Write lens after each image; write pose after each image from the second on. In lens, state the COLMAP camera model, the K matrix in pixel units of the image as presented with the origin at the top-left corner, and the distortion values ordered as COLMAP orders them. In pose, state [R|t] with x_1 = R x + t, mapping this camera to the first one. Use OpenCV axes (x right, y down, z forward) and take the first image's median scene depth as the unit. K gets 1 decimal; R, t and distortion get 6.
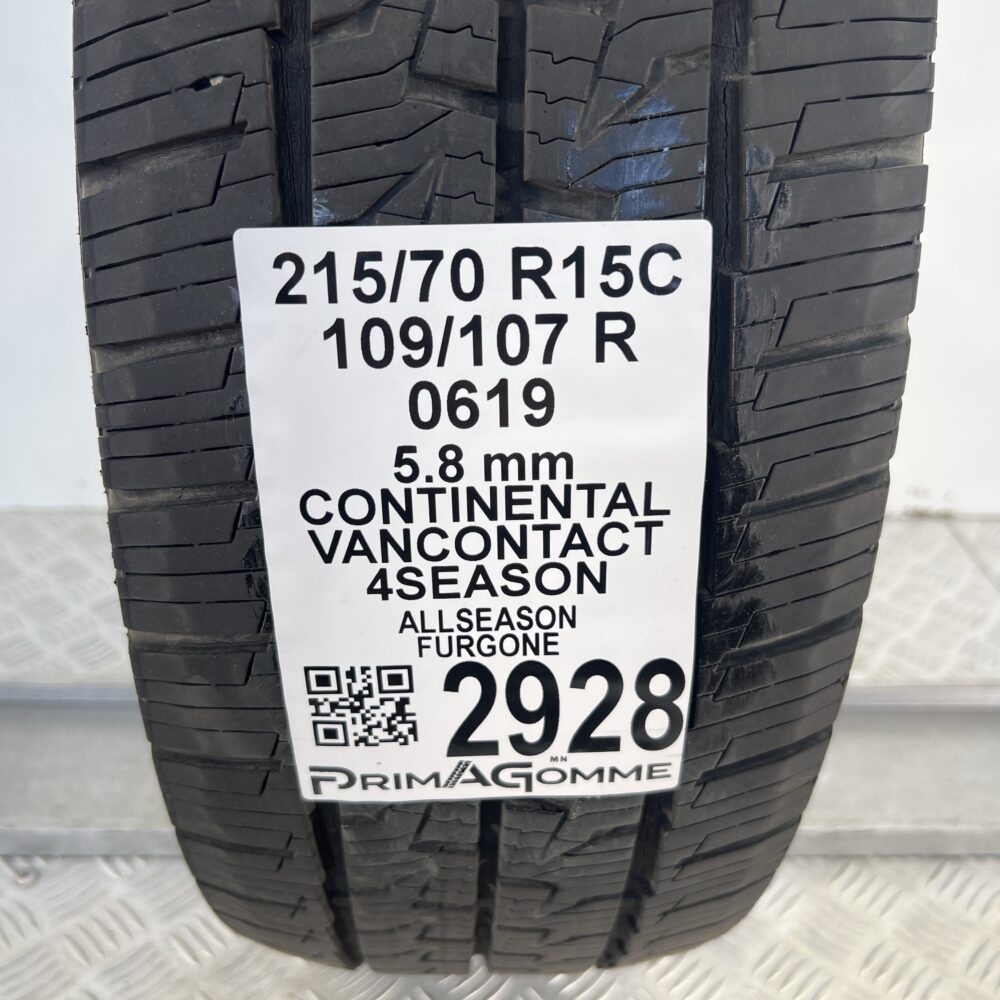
lens RADIAL K [[1007.3, 0, 500.0], [0, 1007.3, 500.0], [0, 0, 1]] dist [0.156622, -0.371059]
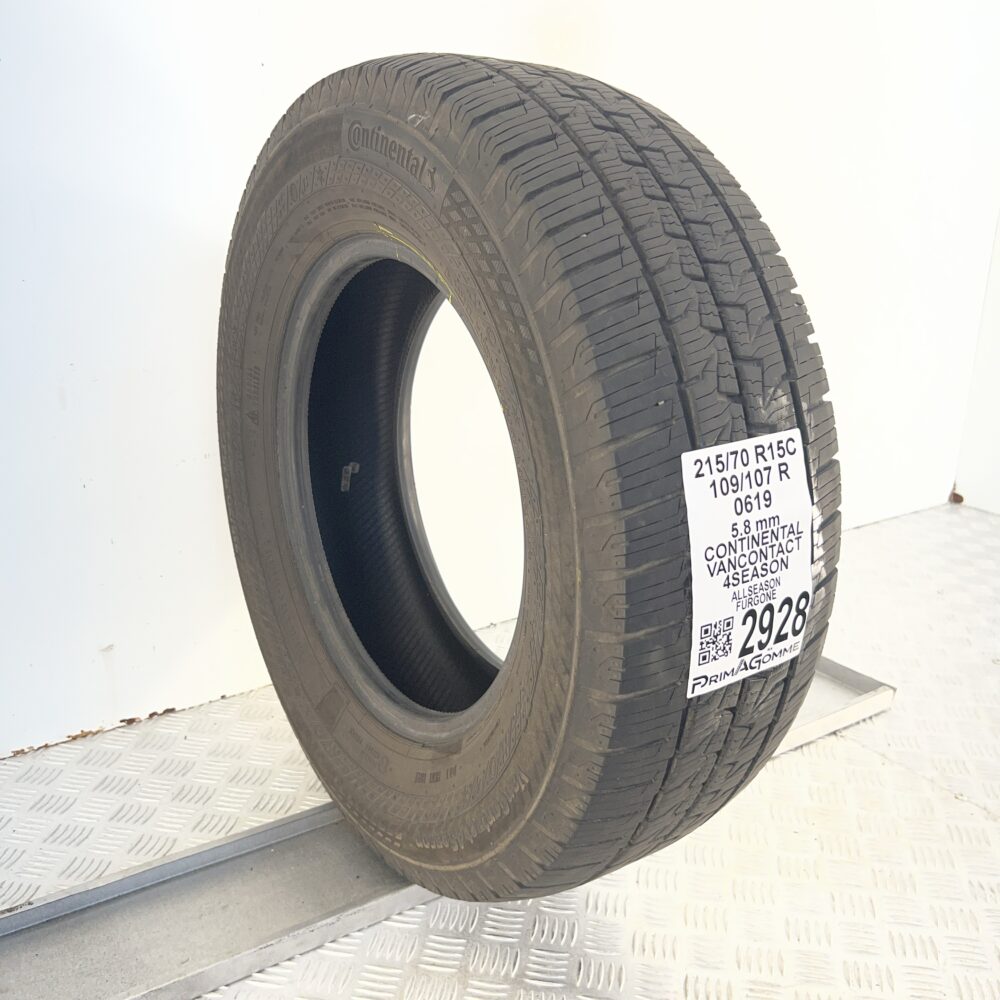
lens RADIAL K [[1007.3, 0, 500.0], [0, 1007.3, 500.0], [0, 0, 1]] dist [0.156622, -0.371059]
pose [[0.833599, -0.162639, 0.527883, -1.928269], [0.264383, 0.956570, -0.122781, 0.050333], [-0.484988, 0.241914, 0.840395, -0.914743]]
